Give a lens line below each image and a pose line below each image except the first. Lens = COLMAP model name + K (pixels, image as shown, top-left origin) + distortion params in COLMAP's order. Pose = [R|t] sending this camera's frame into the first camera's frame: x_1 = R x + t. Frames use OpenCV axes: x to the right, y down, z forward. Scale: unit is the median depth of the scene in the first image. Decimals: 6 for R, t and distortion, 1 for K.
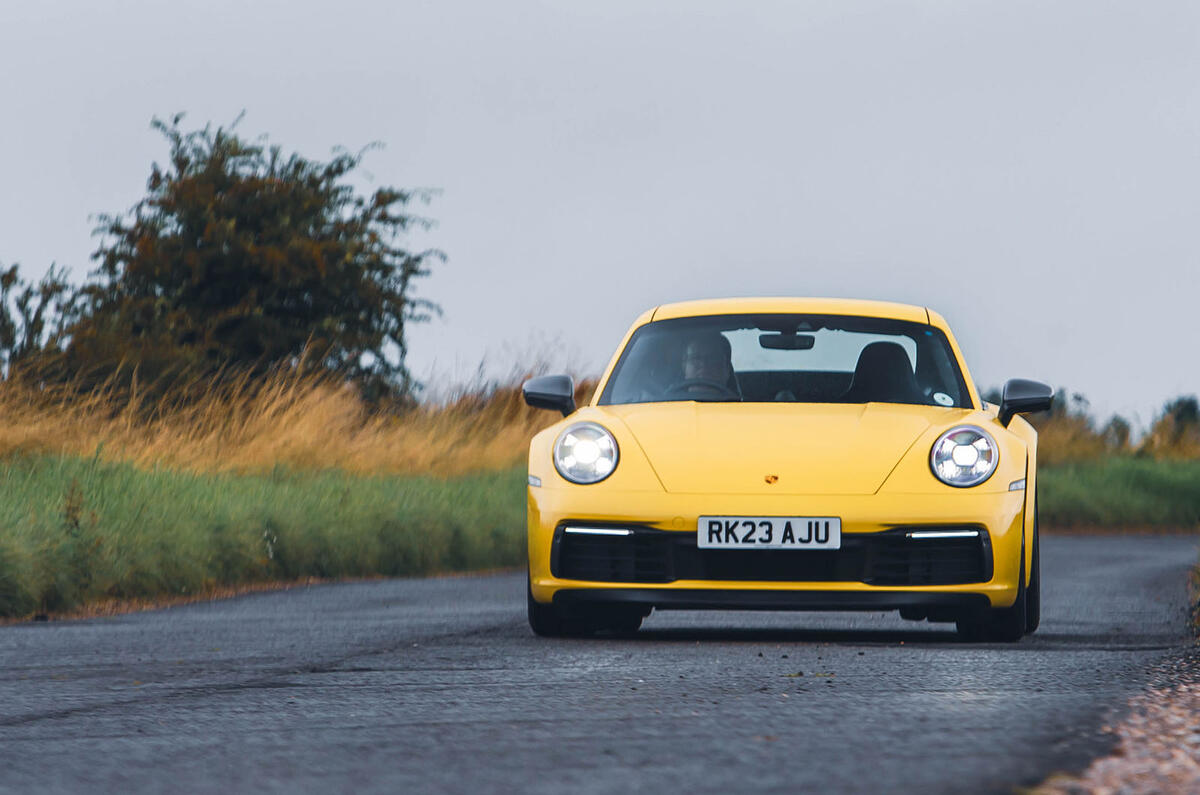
lens RADIAL K [[6976.8, 0, 600.0], [0, 6976.8, 397.5], [0, 0, 1]] dist [-0.292475, -1.836808]
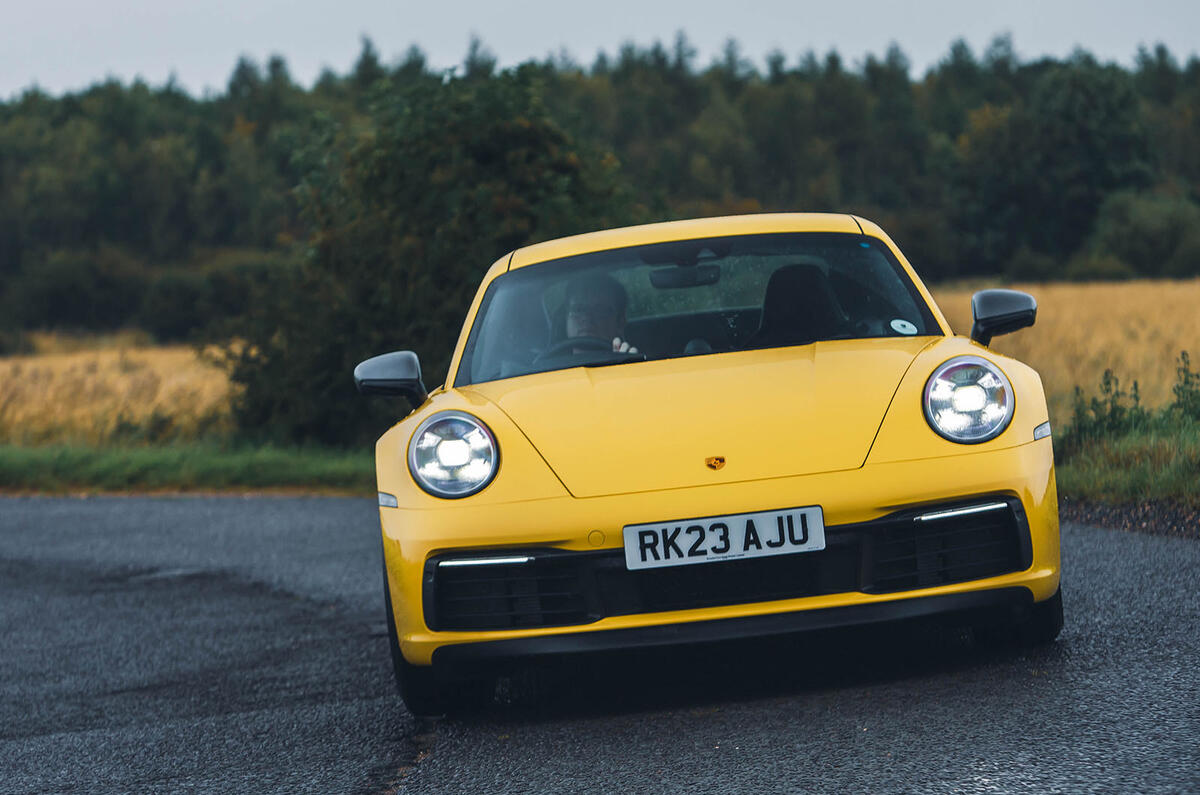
lens RADIAL K [[4440.2, 0, 600.0], [0, 4440.2, 397.5], [0, 0, 1]] dist [-0.033295, 0.105913]
pose [[0.992118, -0.114553, 0.050781, -0.009764], [0.114003, 0.993387, 0.013606, -0.002592], [-0.052004, -0.007709, 0.998617, 0.536131]]
